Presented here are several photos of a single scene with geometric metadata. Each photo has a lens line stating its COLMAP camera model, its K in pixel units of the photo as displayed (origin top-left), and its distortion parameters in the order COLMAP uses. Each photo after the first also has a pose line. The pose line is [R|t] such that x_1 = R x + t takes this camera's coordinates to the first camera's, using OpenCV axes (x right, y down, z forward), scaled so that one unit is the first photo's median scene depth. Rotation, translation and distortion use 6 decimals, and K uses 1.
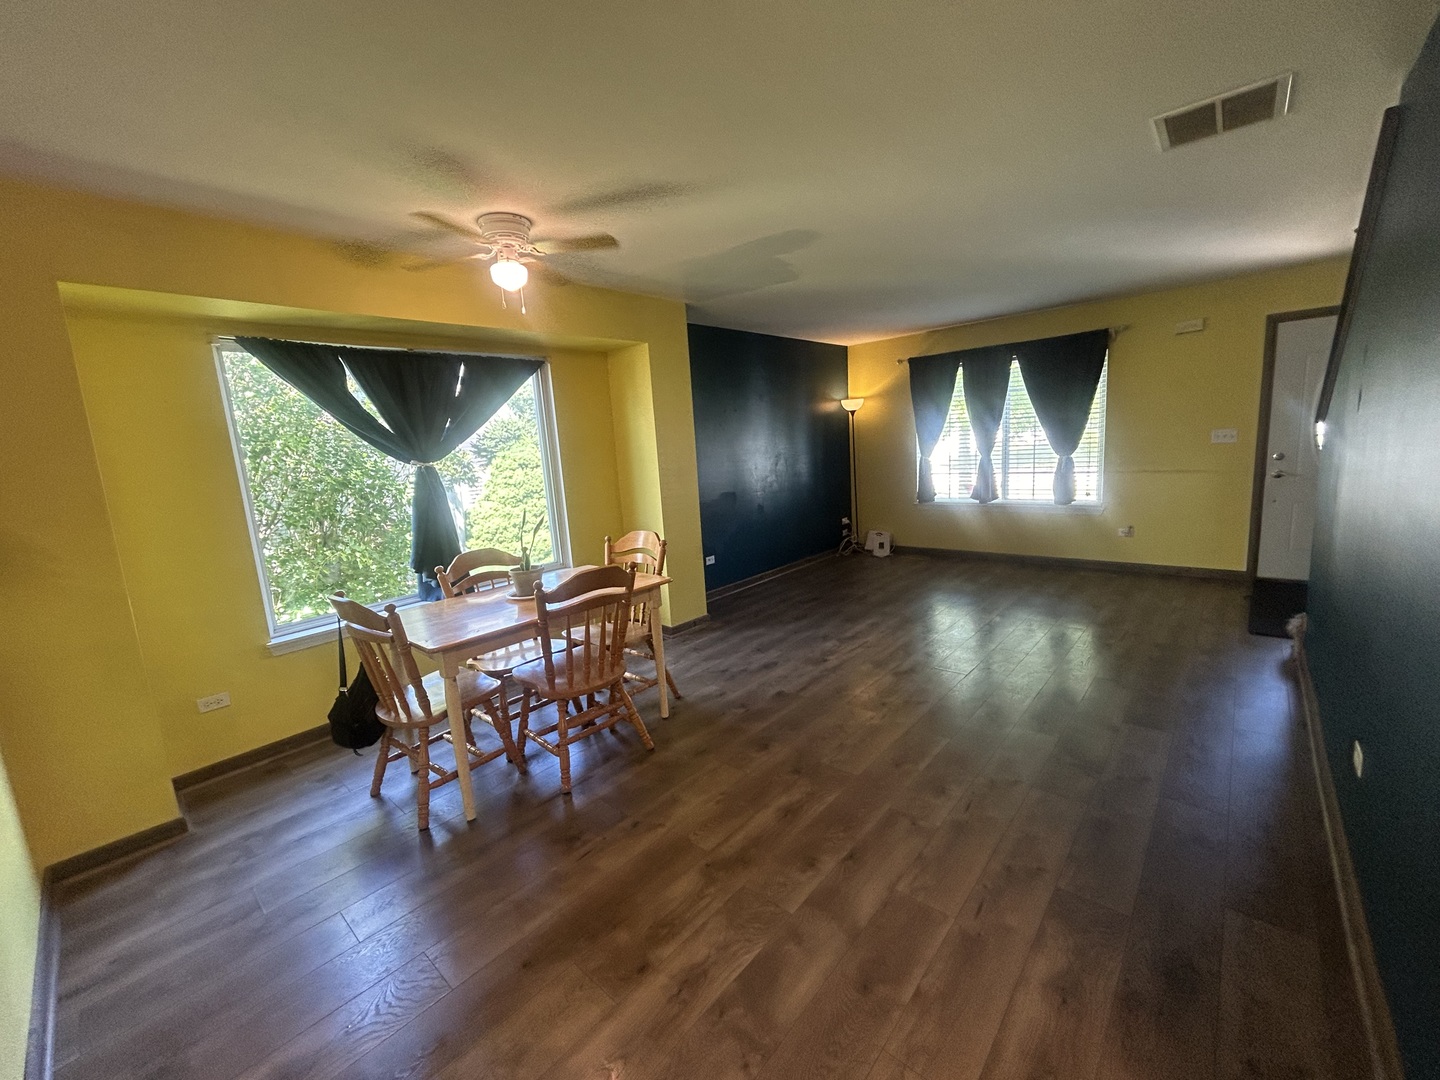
lens RADIAL K [[579.3, 0, 719.1], [0, 579.3, 530.7], [0, 0, 1]] dist [-0.001980, -0.000285]
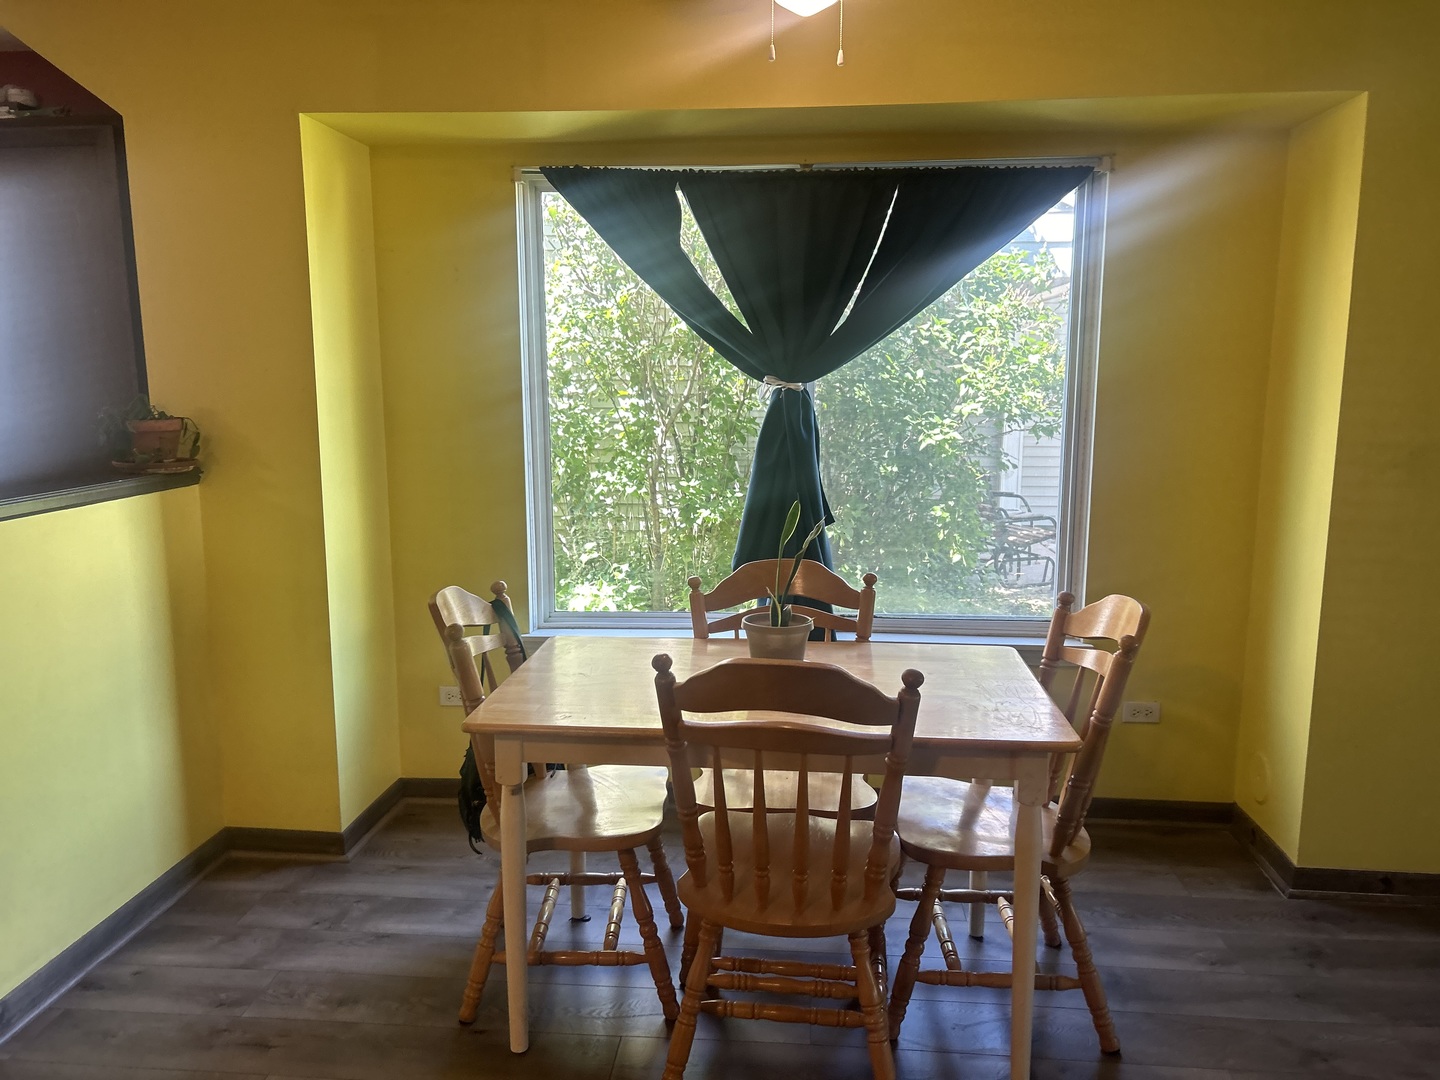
lens RADIAL K [[1087.2, 0, 721.4], [0, 1087.2, 549.1], [0, 0, 1]] dist [0.023004, -0.002502]
pose [[0.596232, 0.194788, -0.778823, 0.324283], [-0.159638, 0.979512, 0.122769, -0.095528], [0.786780, 0.051131, 0.615112, 0.416713]]
